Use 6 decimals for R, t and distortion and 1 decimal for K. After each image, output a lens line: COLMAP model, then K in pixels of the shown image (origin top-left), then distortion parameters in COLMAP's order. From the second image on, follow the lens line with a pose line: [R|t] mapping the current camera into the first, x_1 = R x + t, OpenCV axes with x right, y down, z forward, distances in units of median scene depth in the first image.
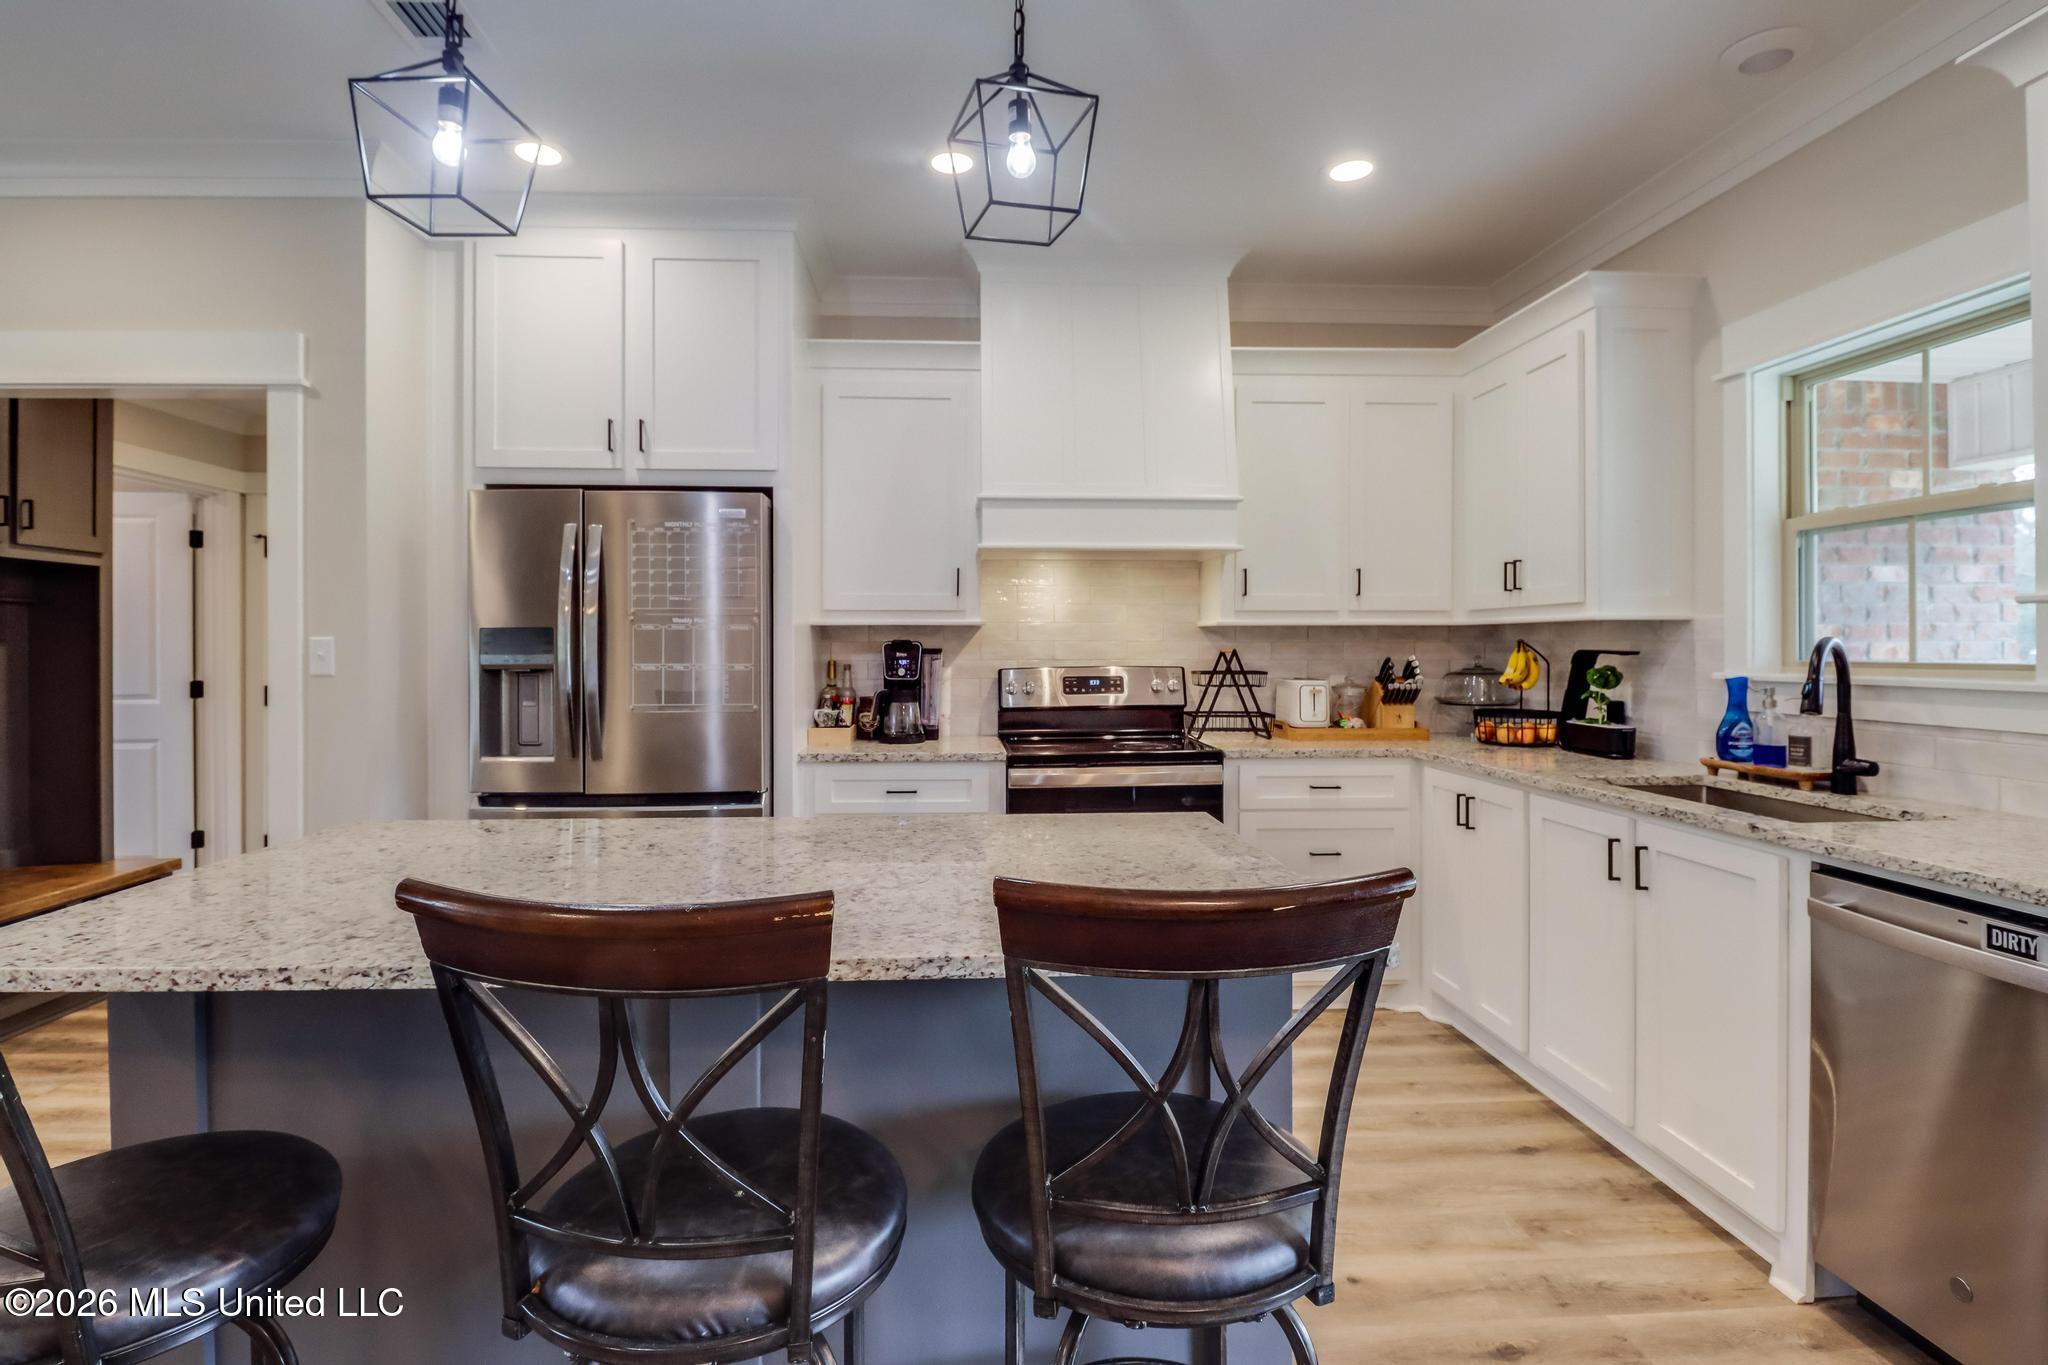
lens RADIAL K [[1004.6, 0, 1007.6], [0, 1004.6, 647.9], [0, 0, 1]] dist [0.002455, -0.009506]
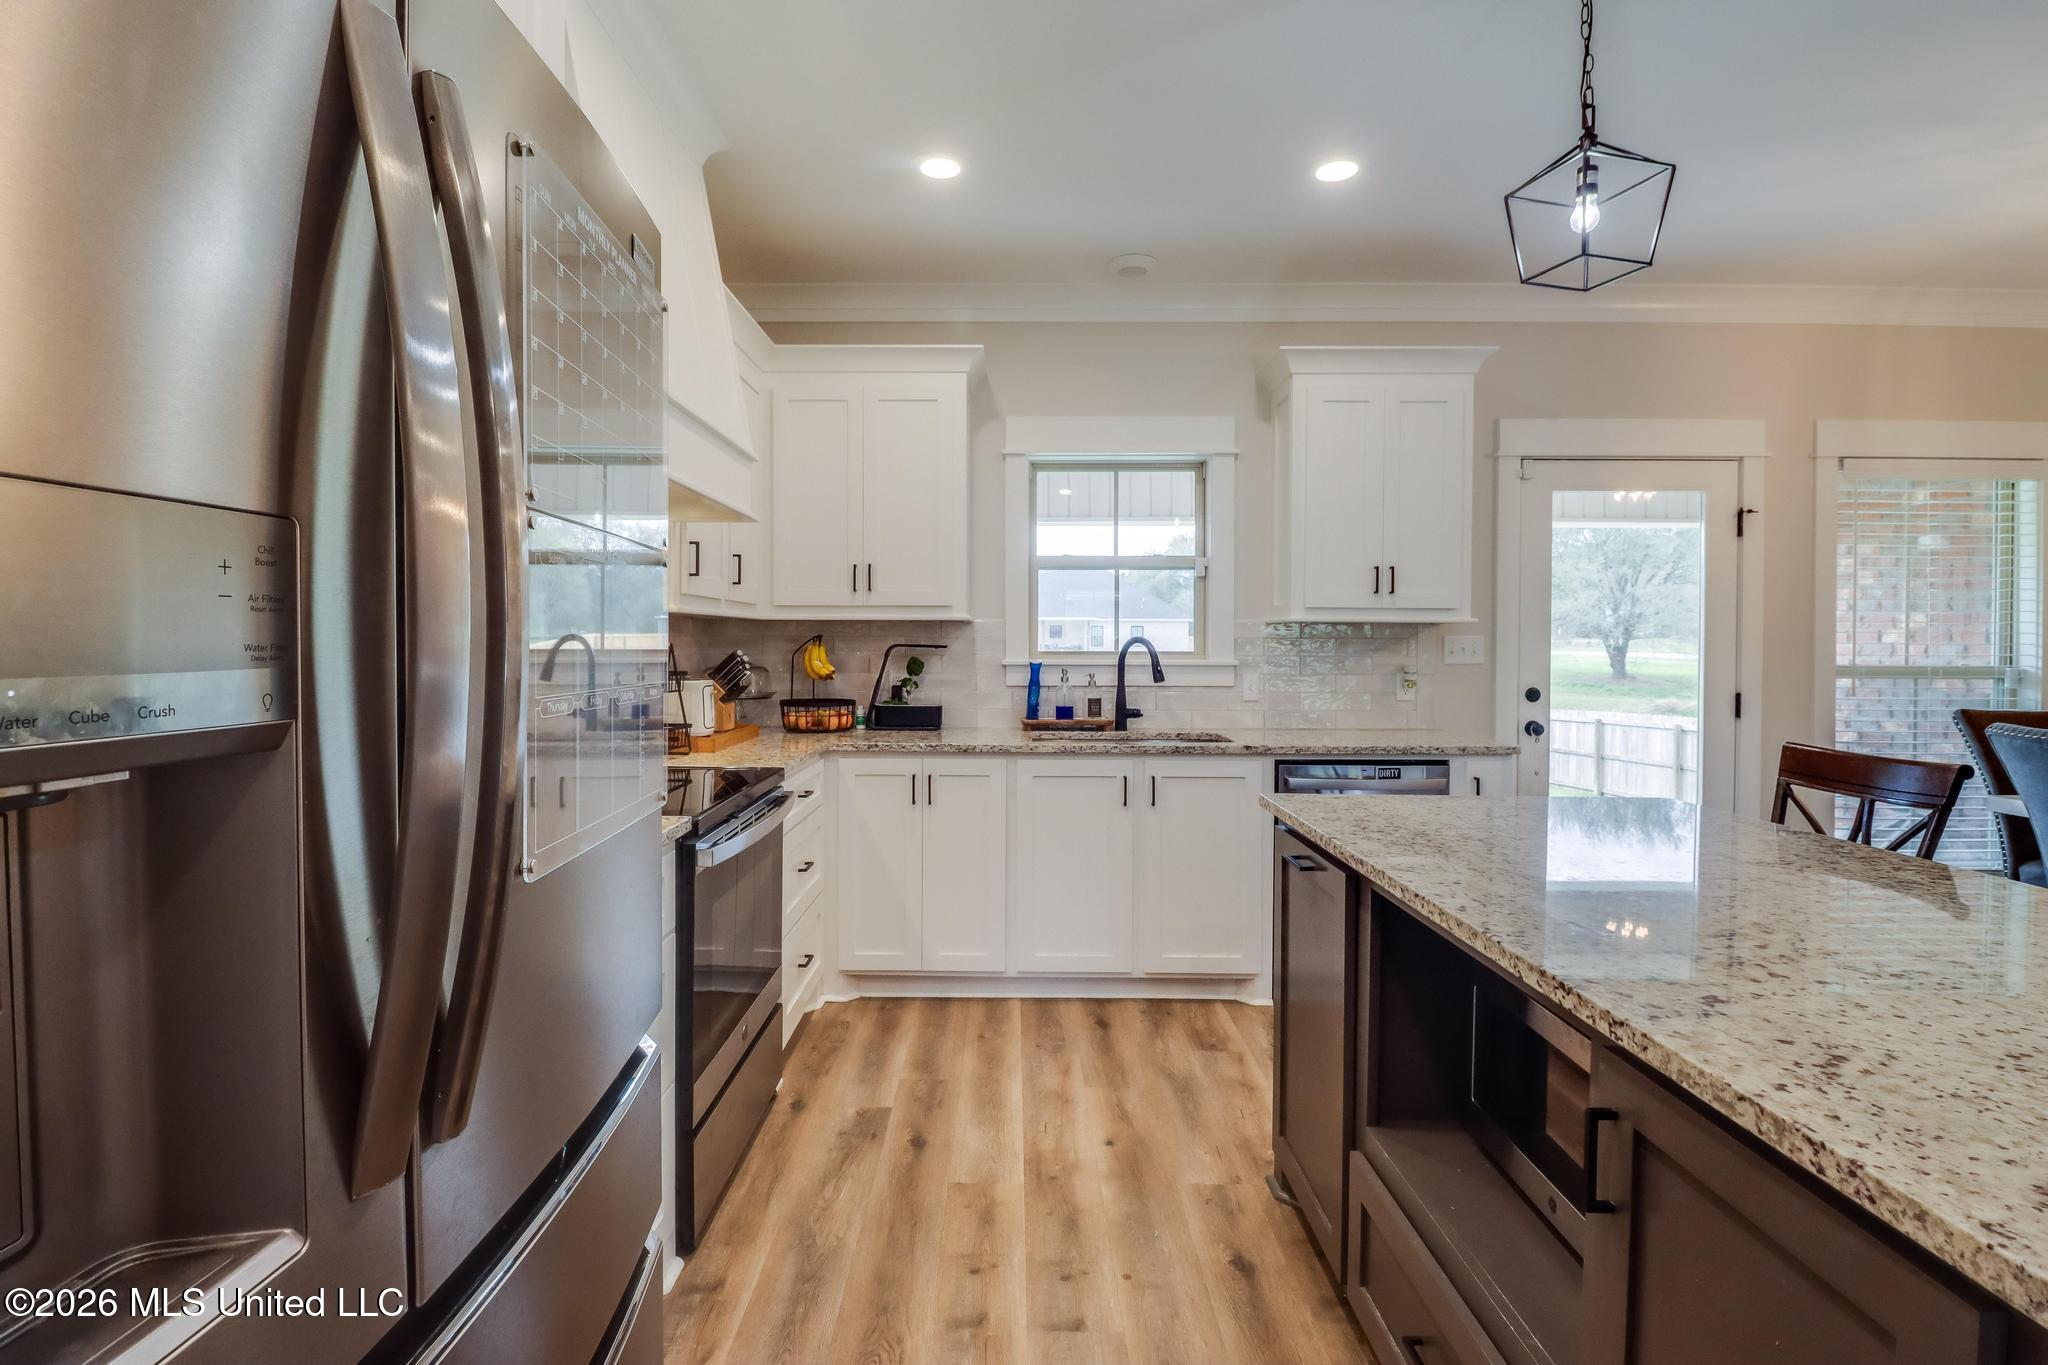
lens RADIAL K [[956.0, 0, 994.5], [0, 956.0, 653.4], [0, 0, 1]] dist [-0.020208, -0.000165]
pose [[0.073739, -0.009421, 0.997233, -0.559737], [-0.002247, 0.999951, 0.009613, 0.001916], [-0.997275, -0.002950, 0.073714, 0.800655]]
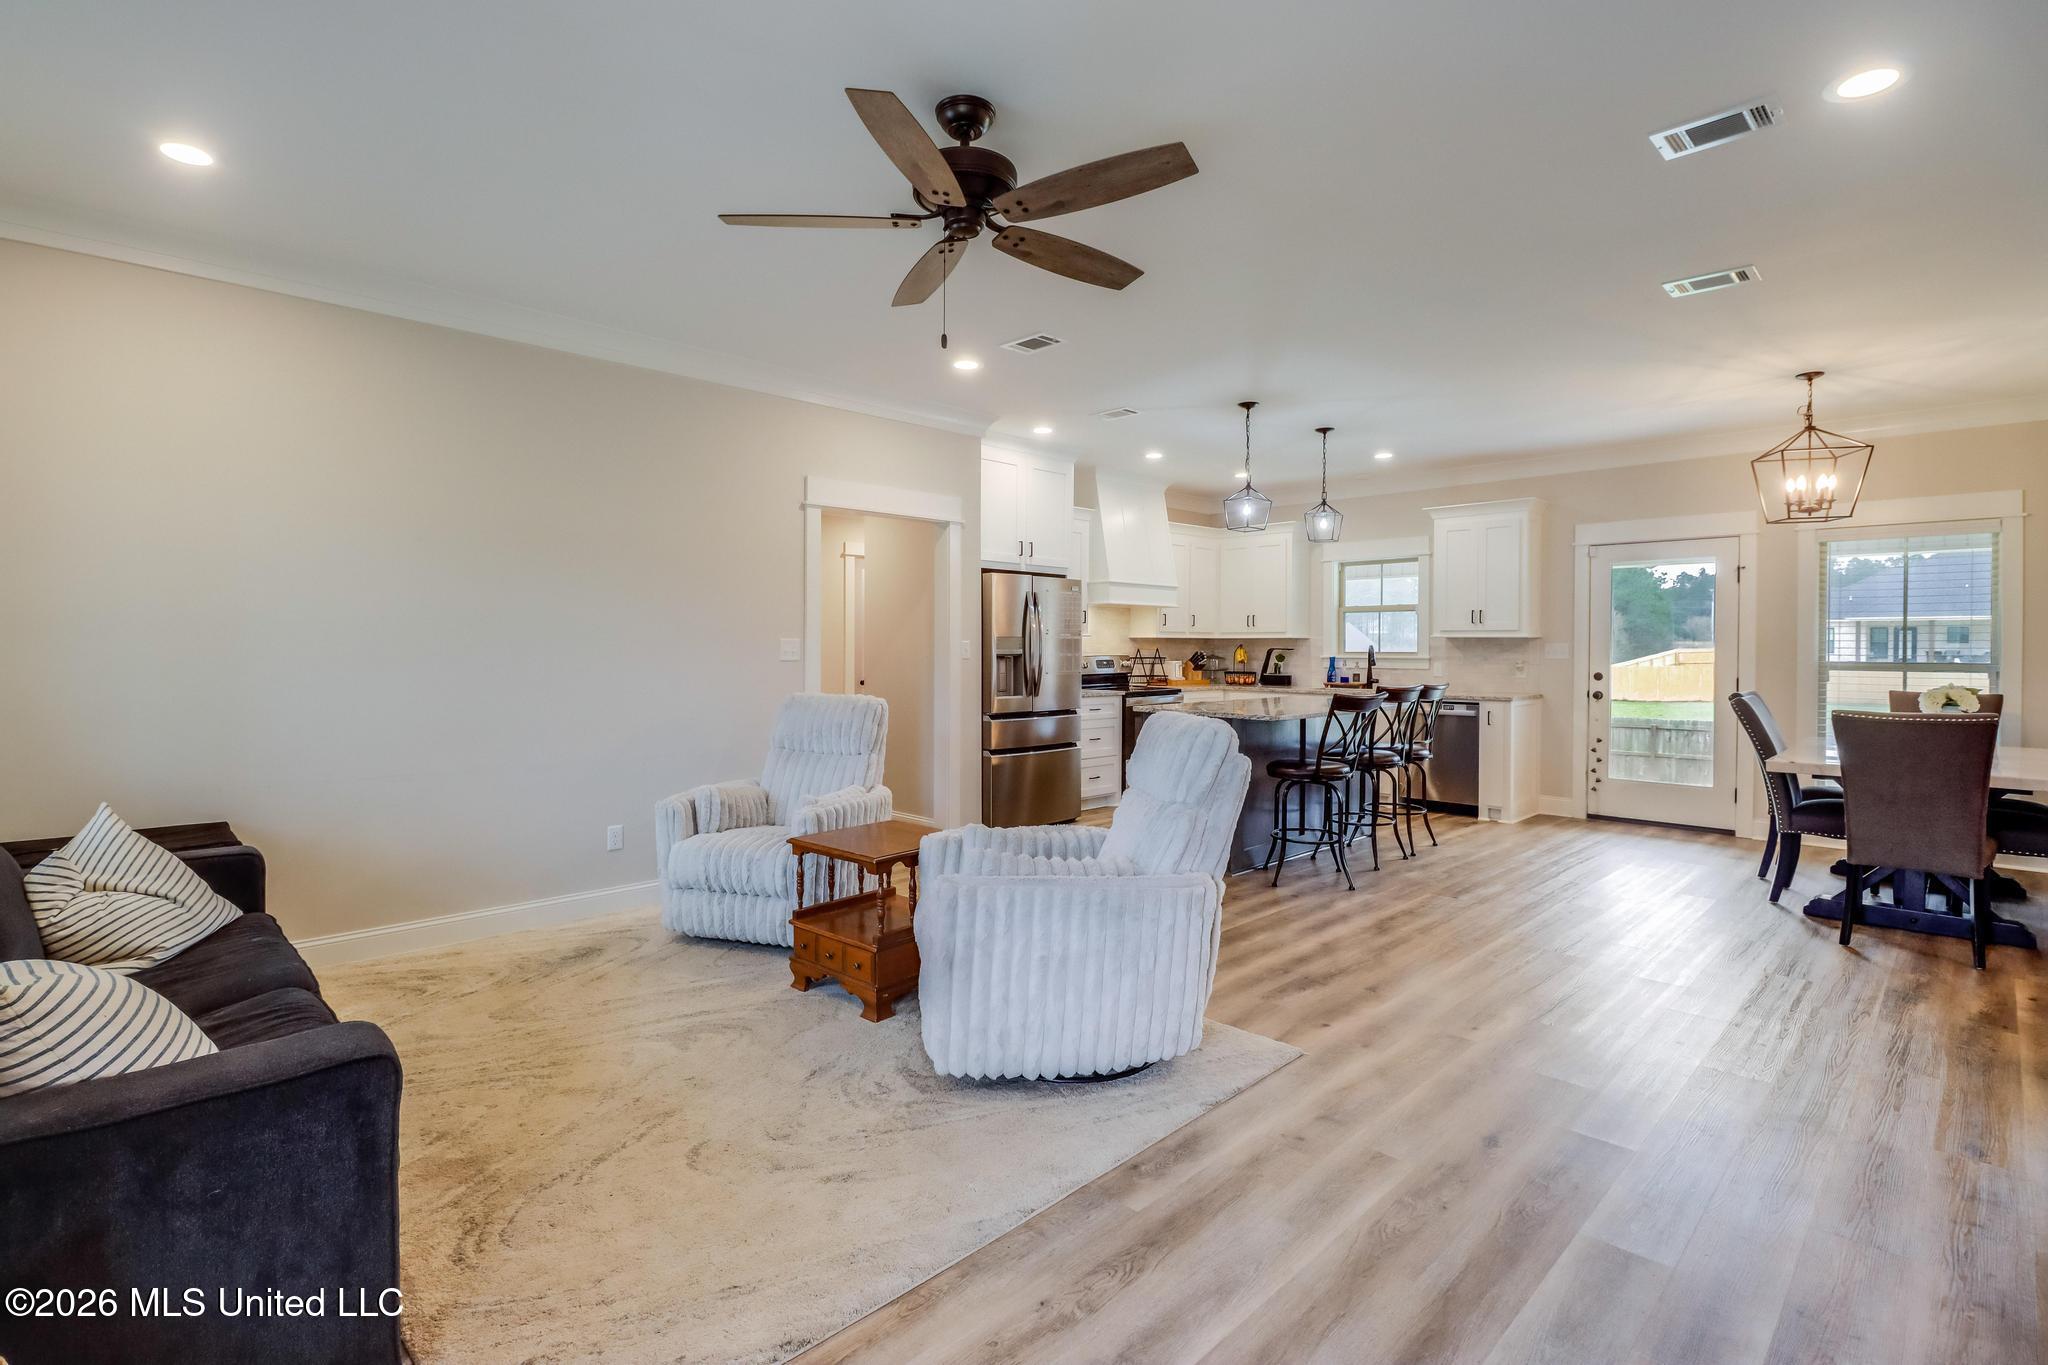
lens RADIAL K [[956.0, 0, 994.5], [0, 956.0, 653.4], [0, 0, 1]] dist [-0.020208, -0.000165]
pose [[0.763731, -0.001352, 0.645533, -1.722965], [-0.002841, 0.999981, 0.005455, 0.003868], [-0.645528, -0.006000, 0.763713, -0.524057]]
